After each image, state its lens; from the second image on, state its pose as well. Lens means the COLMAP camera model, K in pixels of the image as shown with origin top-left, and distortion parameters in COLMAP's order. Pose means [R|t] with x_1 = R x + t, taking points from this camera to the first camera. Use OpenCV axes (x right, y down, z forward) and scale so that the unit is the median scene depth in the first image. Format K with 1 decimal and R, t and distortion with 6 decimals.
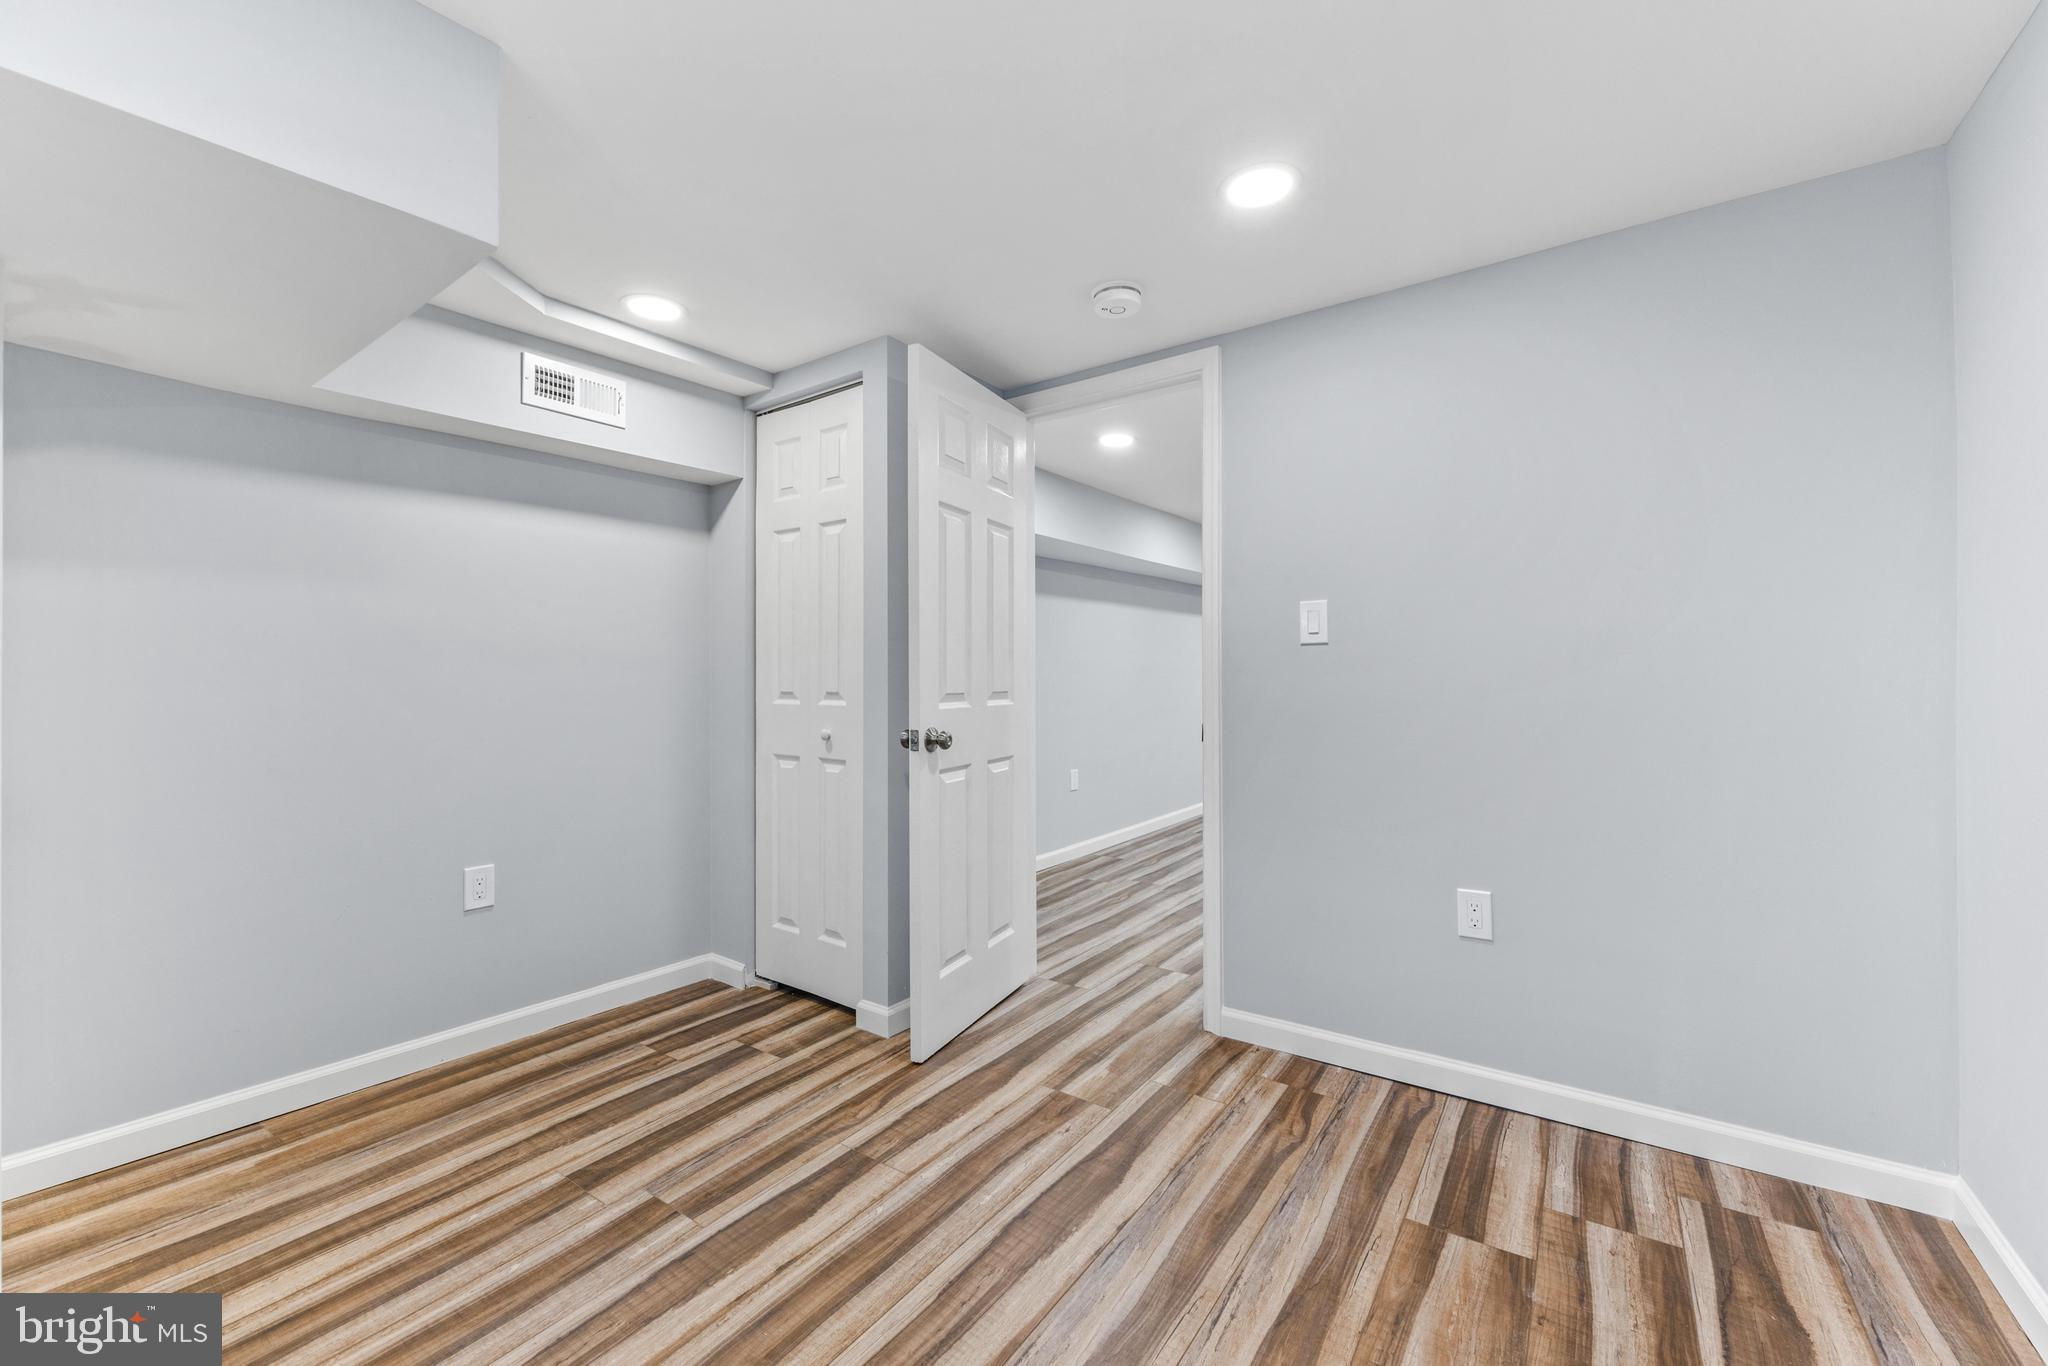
lens RADIAL K [[815.7, 0, 1022.8], [0, 815.7, 682.8], [0, 0, 1]] dist [-0.002755, 0.000027]
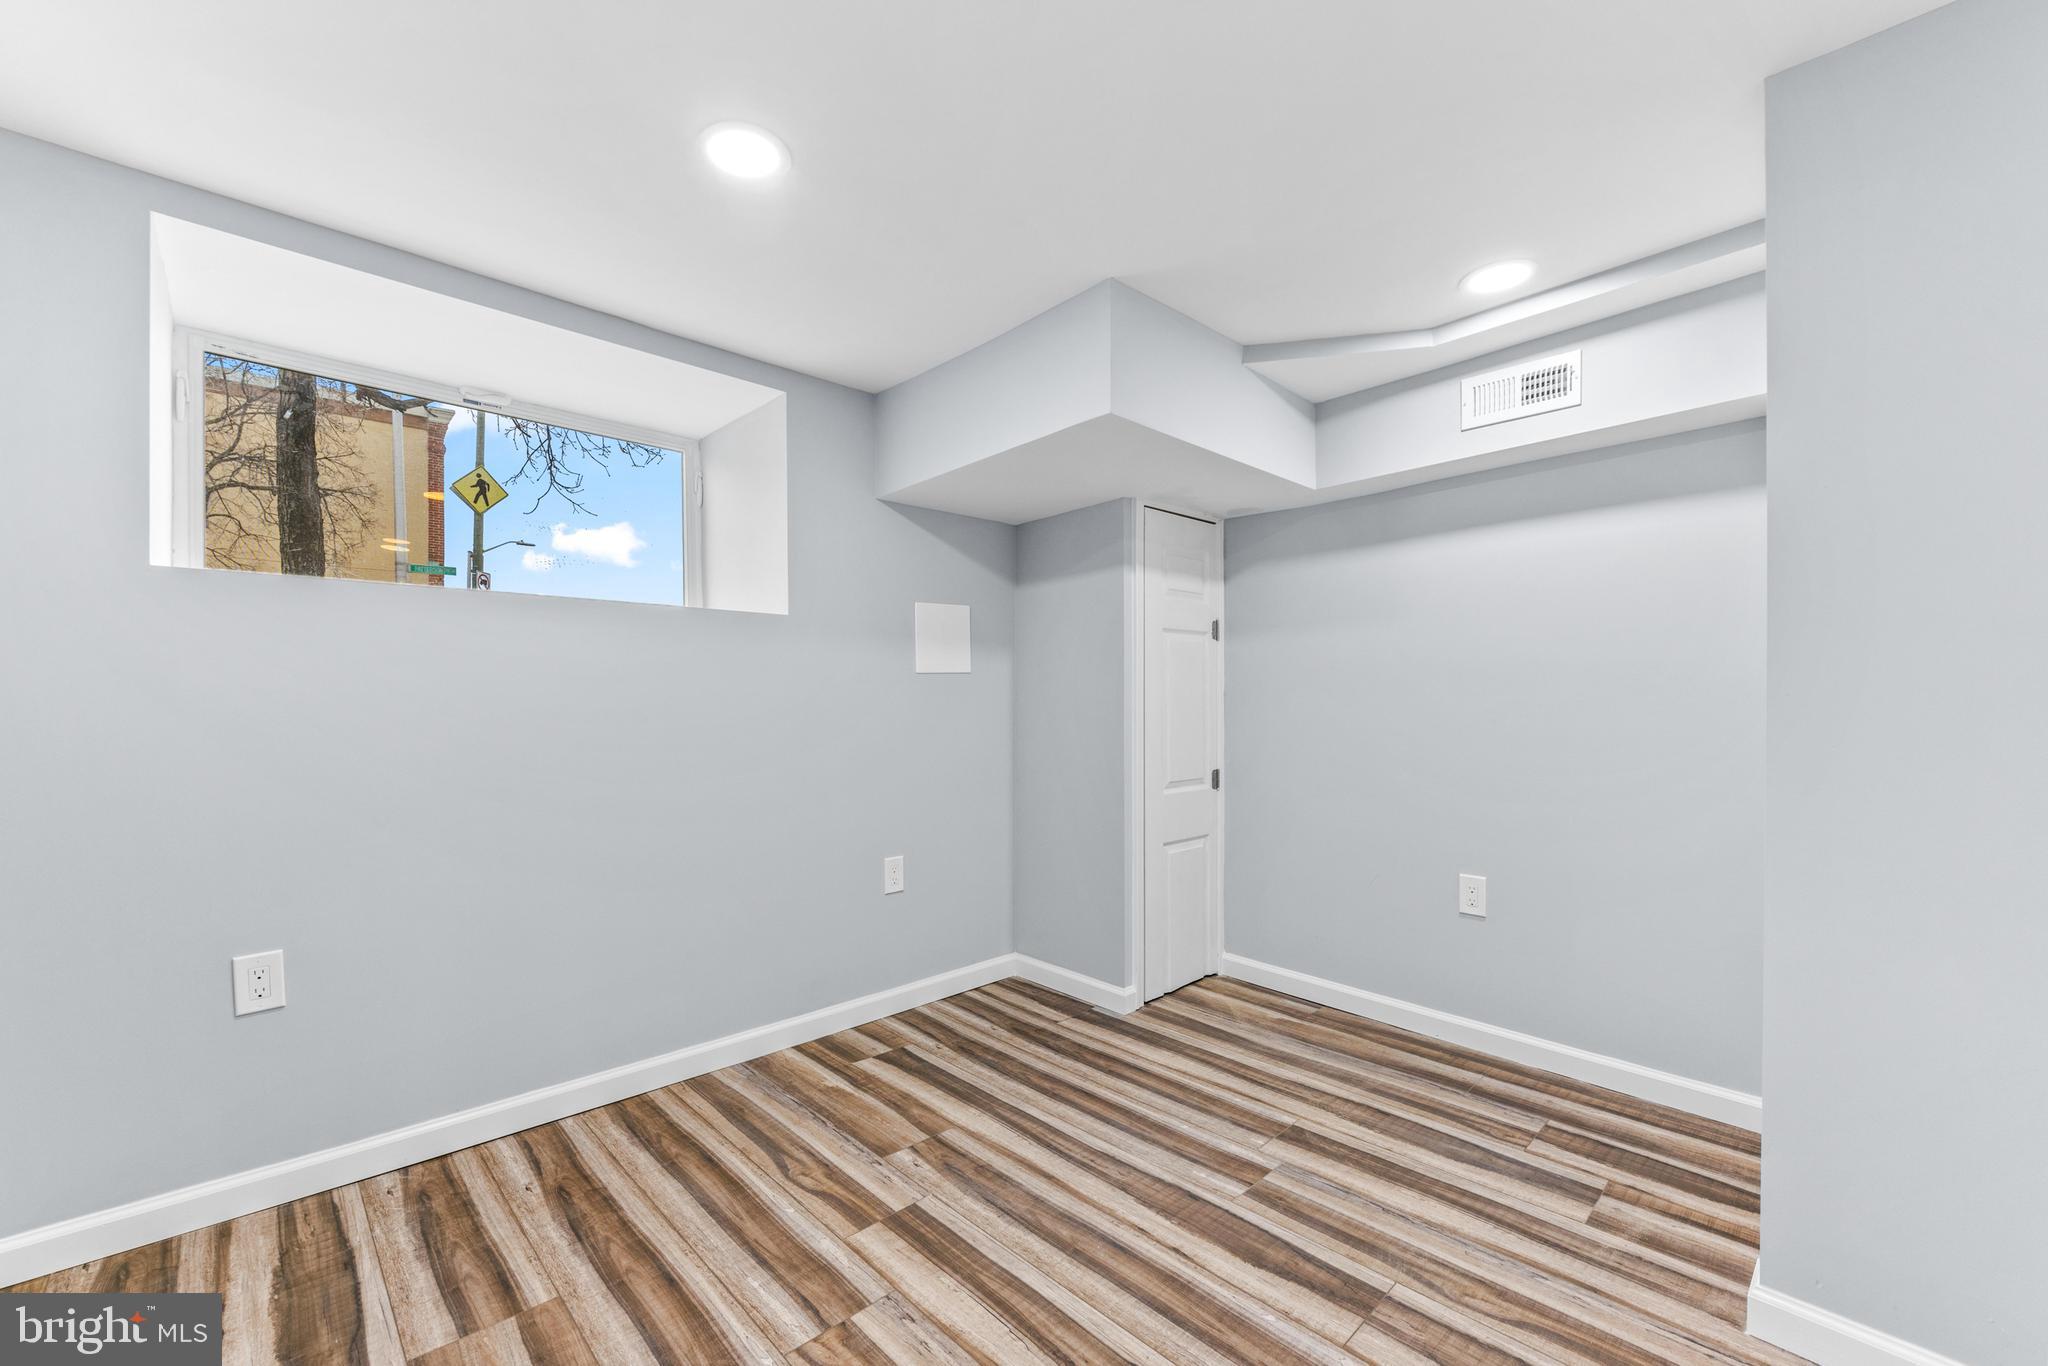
lens RADIAL K [[815.7, 0, 1022.8], [0, 815.7, 682.8], [0, 0, 1]] dist [-0.002755, 0.000027]
pose [[-0.191211, -0.020549, -0.981334, 0.633887], [-0.001774, 0.999786, -0.020590, -0.005515], [0.981547, -0.002196, -0.191206, 0.786716]]
